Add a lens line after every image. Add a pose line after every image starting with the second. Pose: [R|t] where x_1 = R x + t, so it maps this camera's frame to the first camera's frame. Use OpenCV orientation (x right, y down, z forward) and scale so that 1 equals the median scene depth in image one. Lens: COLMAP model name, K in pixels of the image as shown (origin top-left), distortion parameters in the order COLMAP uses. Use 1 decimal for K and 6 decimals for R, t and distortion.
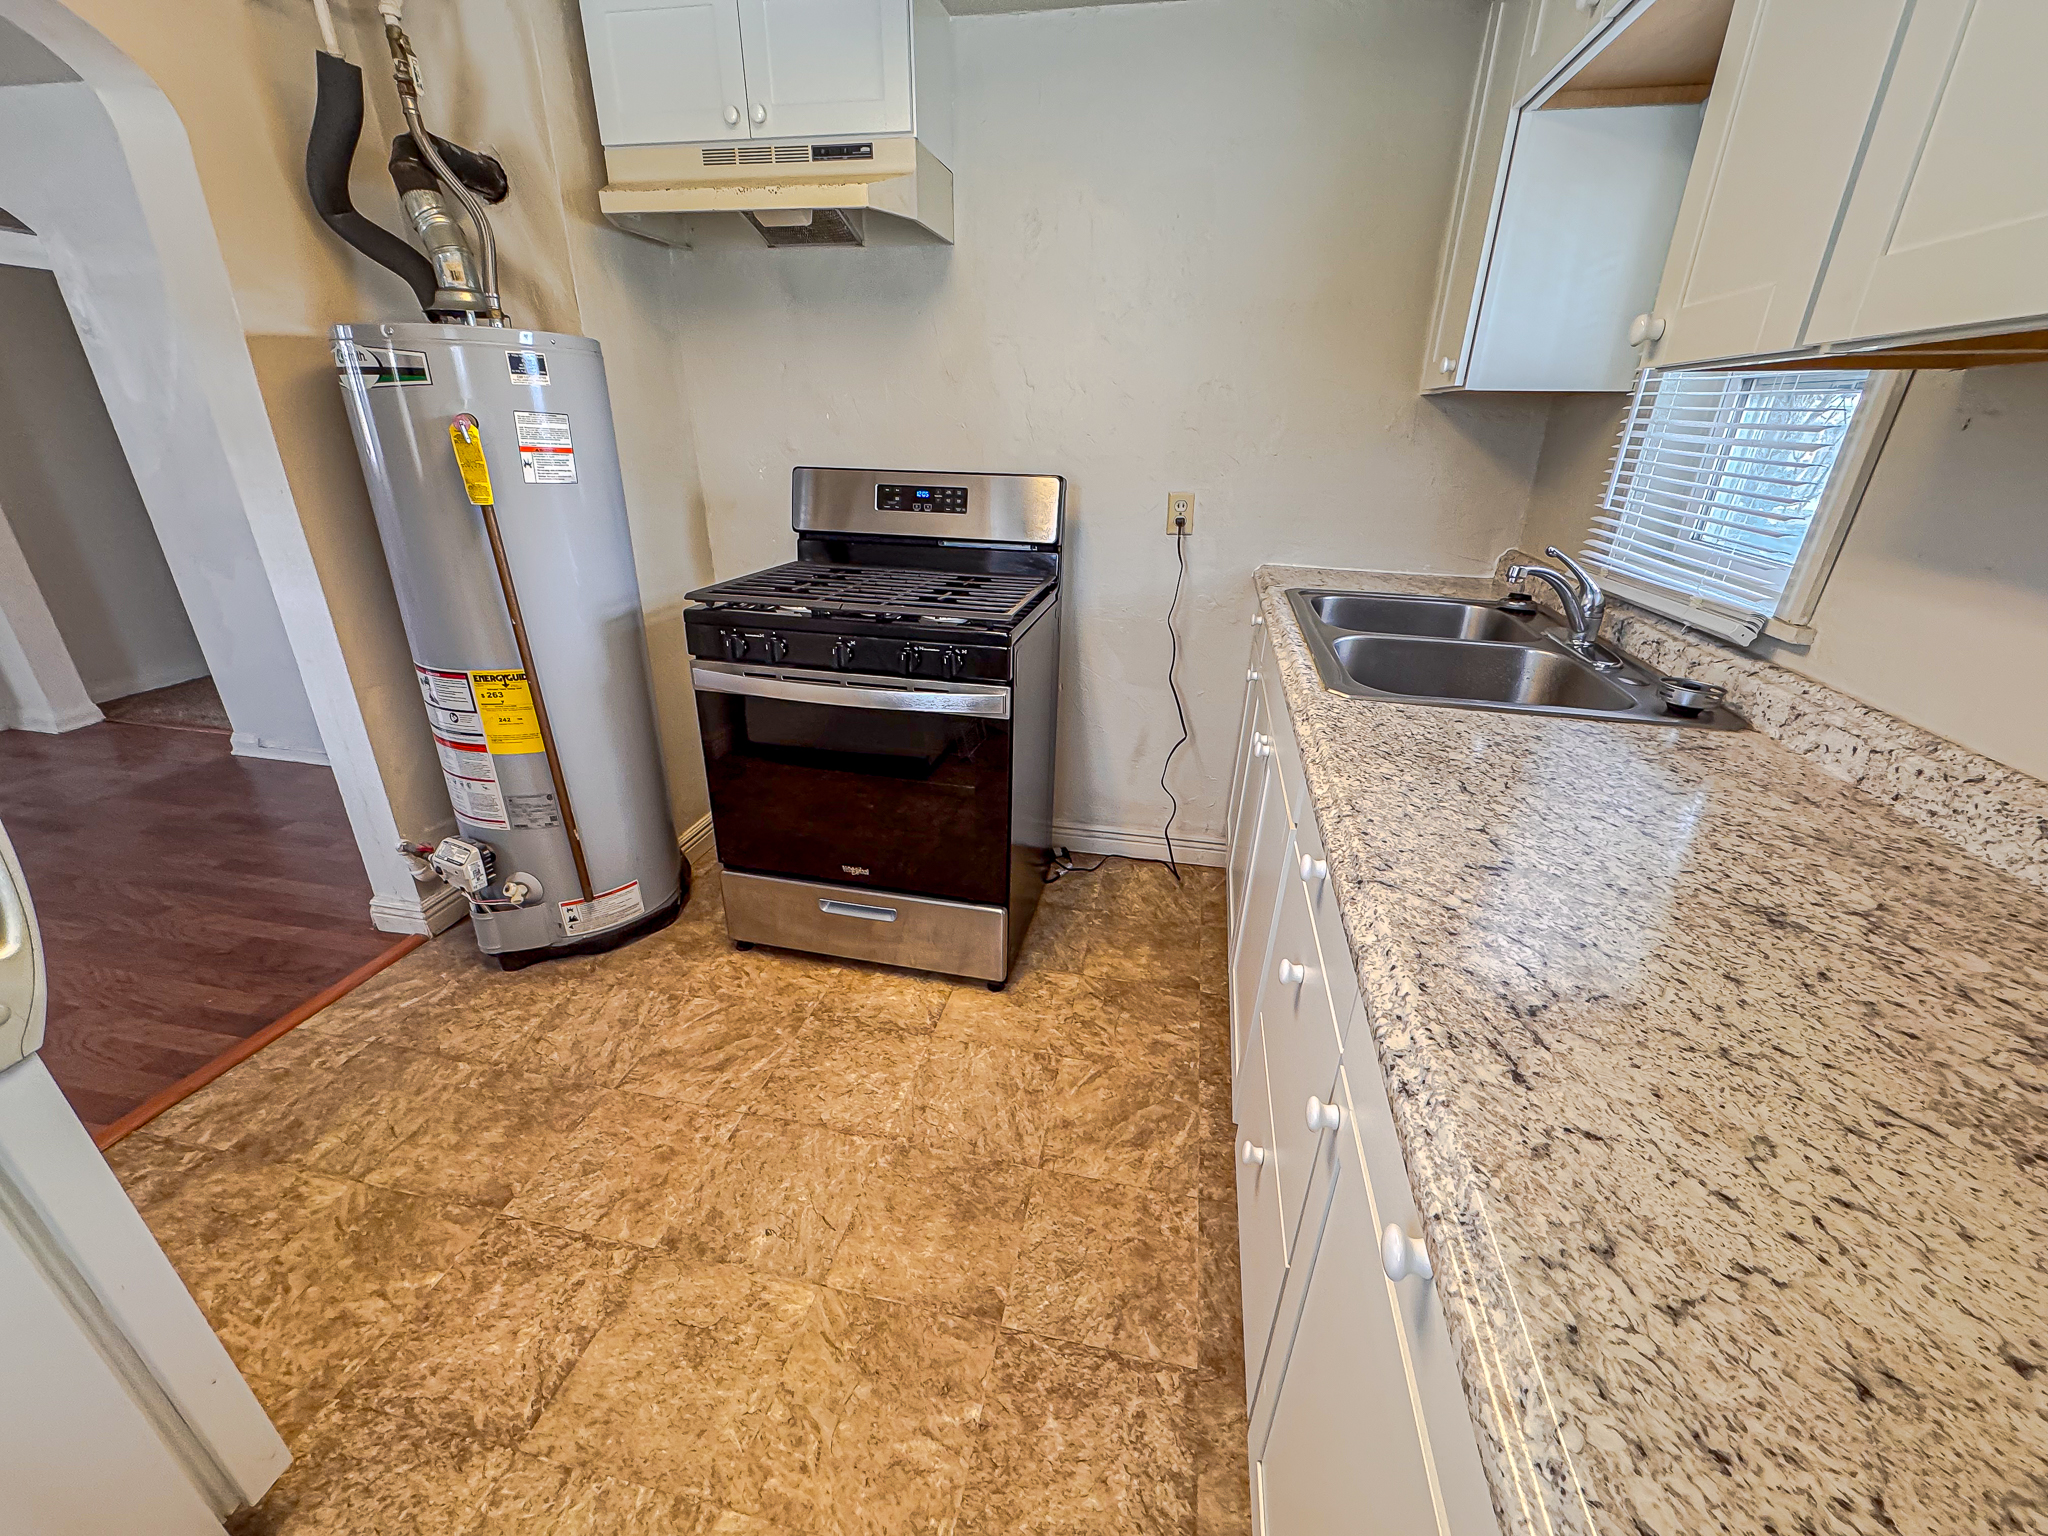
lens RADIAL K [[802.2, 0, 1026.8], [0, 802.2, 759.9], [0, 0, 1]] dist [-0.001480, -0.000058]
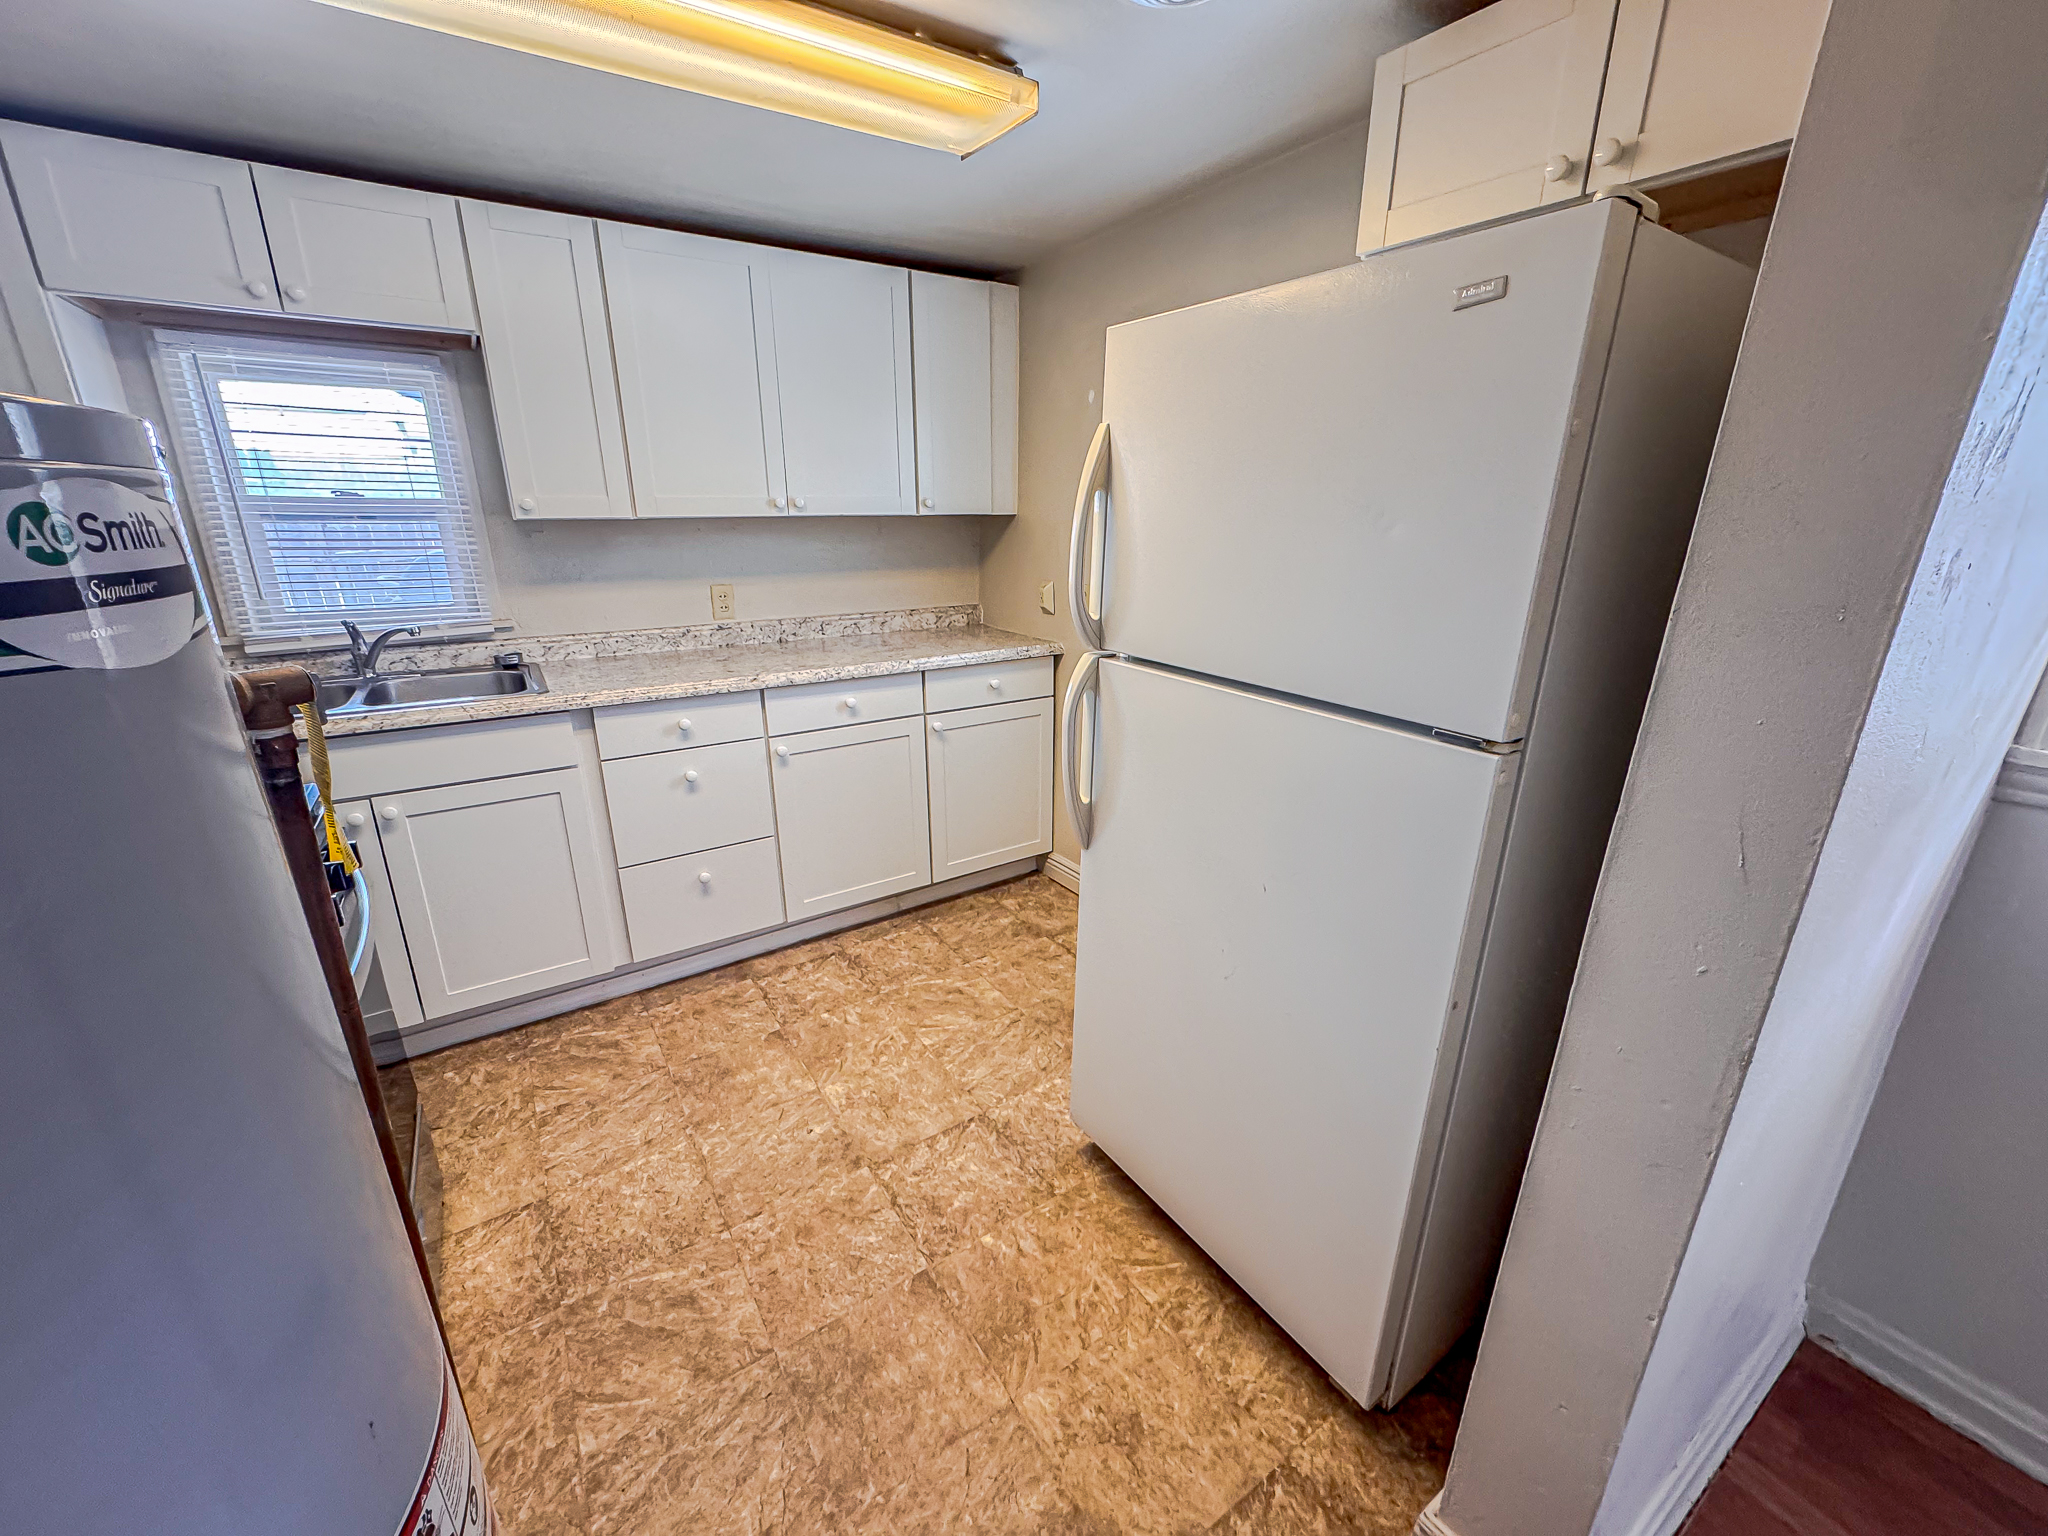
lens RADIAL K [[802.2, 0, 1027.2], [0, 802.2, 775.6], [0, 0, 1]] dist [-0.001480, -0.000058]
pose [[-0.705700, -0.241927, 0.665927, -1.444785], [0.265234, 0.781347, 0.564932, -0.586644], [-0.656992, 0.575299, -0.487229, 1.164390]]
